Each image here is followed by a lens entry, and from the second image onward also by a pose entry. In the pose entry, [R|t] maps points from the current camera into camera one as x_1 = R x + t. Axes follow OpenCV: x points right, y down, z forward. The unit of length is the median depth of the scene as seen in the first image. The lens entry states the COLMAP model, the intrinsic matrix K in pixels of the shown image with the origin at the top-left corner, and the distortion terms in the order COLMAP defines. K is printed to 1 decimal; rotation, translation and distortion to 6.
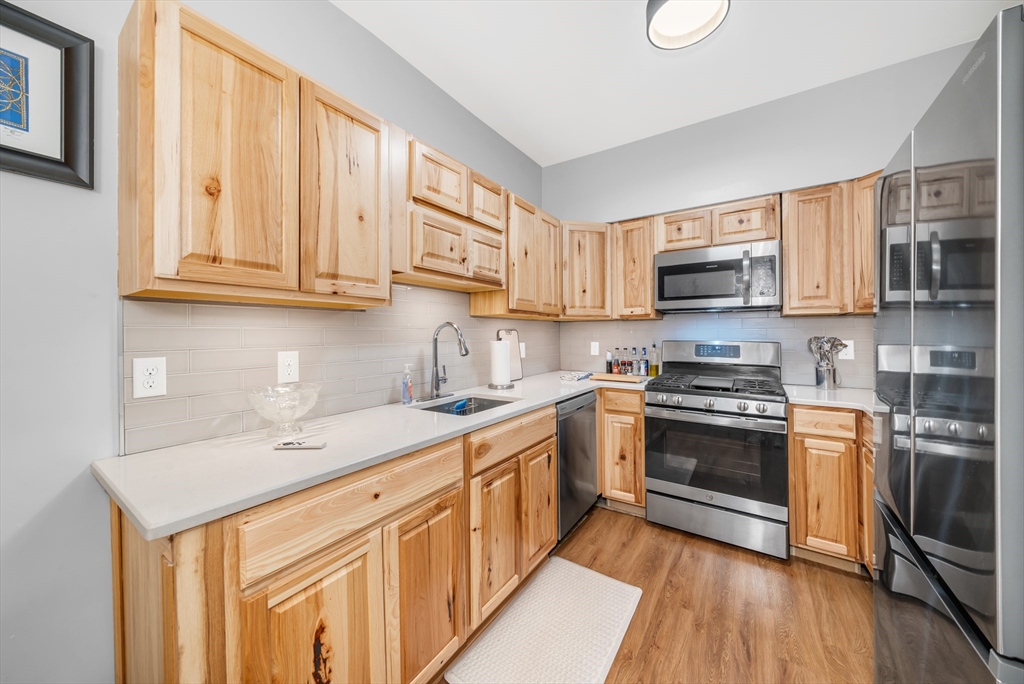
lens RADIAL K [[364.2, 0, 510.3], [0, 364.2, 328.8], [0, 0, 1]] dist [-0.000330, -0.000068]
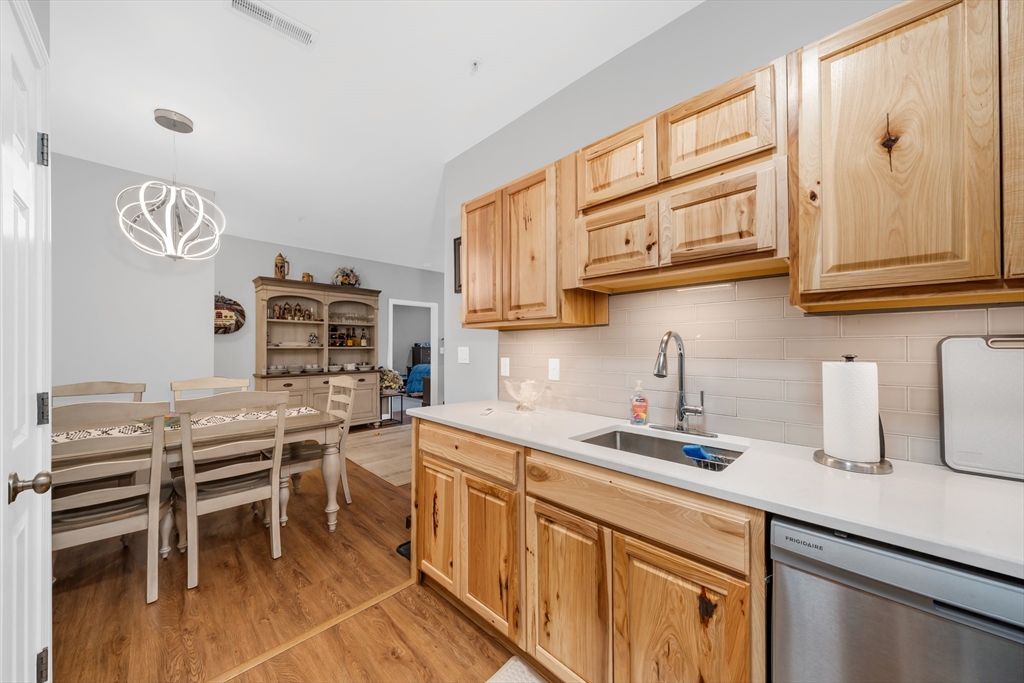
lens RADIAL K [[356.6, 0, 515.8], [0, 356.6, 344.6], [0, 0, 1]] dist [-0.000206, 0.000008]
pose [[-0.182712, -0.004497, -0.983156, 0.775813], [0.013725, 0.999880, -0.007124, 0.012875], [0.983071, -0.014796, -0.182628, 1.058470]]
